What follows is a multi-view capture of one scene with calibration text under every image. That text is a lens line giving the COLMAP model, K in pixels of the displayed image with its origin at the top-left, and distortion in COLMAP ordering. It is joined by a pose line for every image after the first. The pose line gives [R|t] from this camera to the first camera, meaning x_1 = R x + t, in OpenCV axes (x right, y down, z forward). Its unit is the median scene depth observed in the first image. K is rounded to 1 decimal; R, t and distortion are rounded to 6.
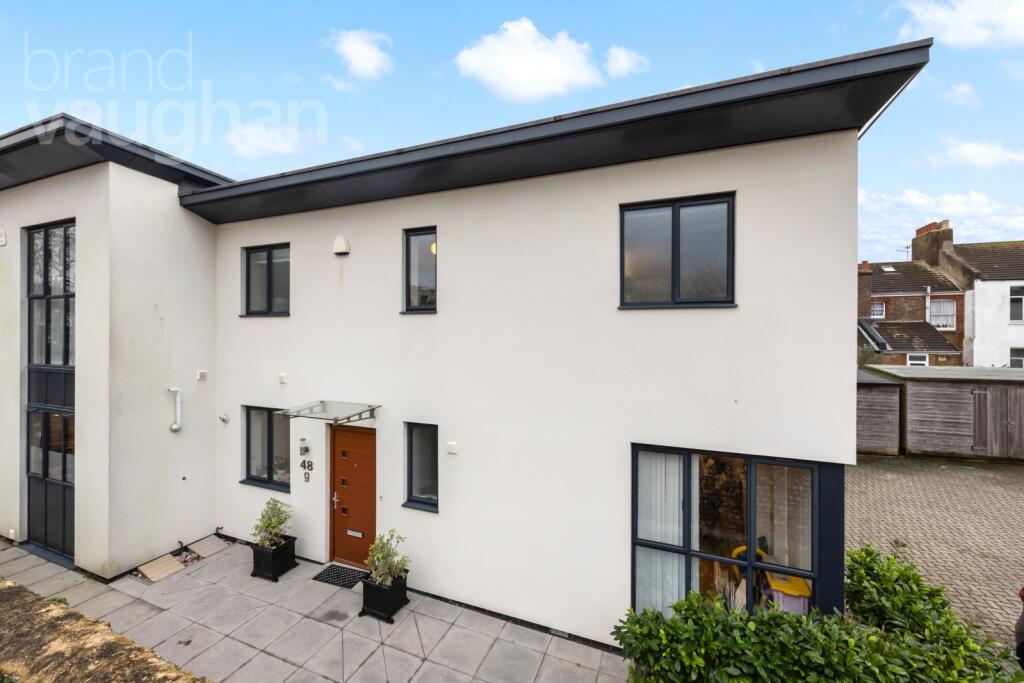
lens RADIAL K [[399.8, 0, 509.3], [0, 399.8, 349.2], [0, 0, 1]] dist [-0.001483, -0.000195]
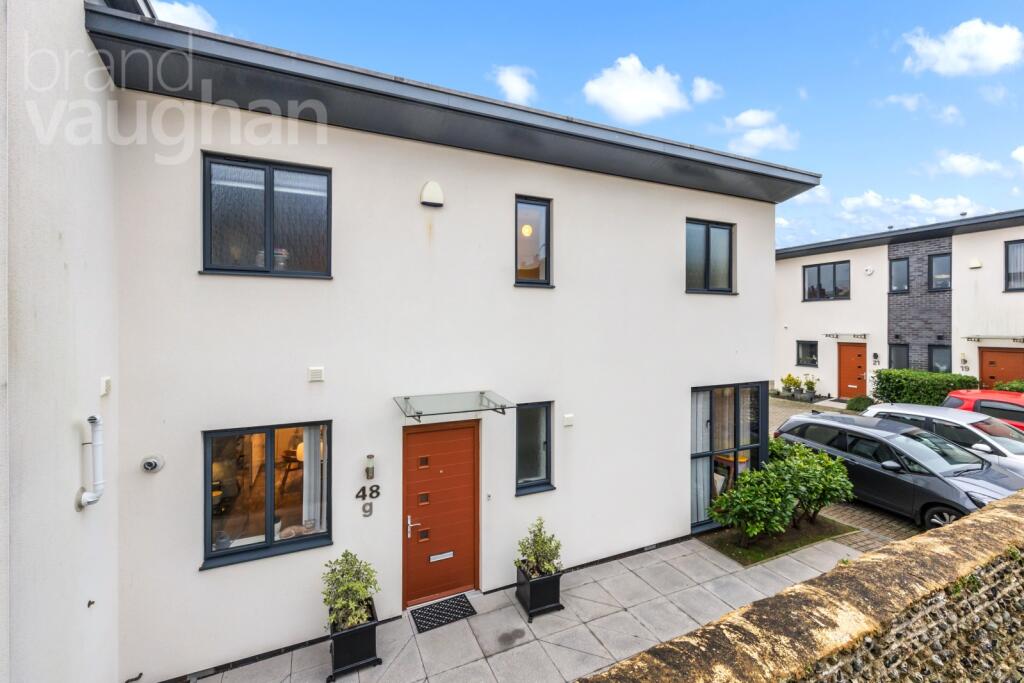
lens RADIAL K [[418.8, 0, 511.1], [0, 418.8, 337.6], [0, 0, 1]] dist [-0.000193, -0.000311]
pose [[0.696447, -0.033028, 0.716848, -0.950805], [0.026276, 0.999444, 0.020520, 0.008447], [-0.717127, 0.004545, 0.696928, 0.335613]]
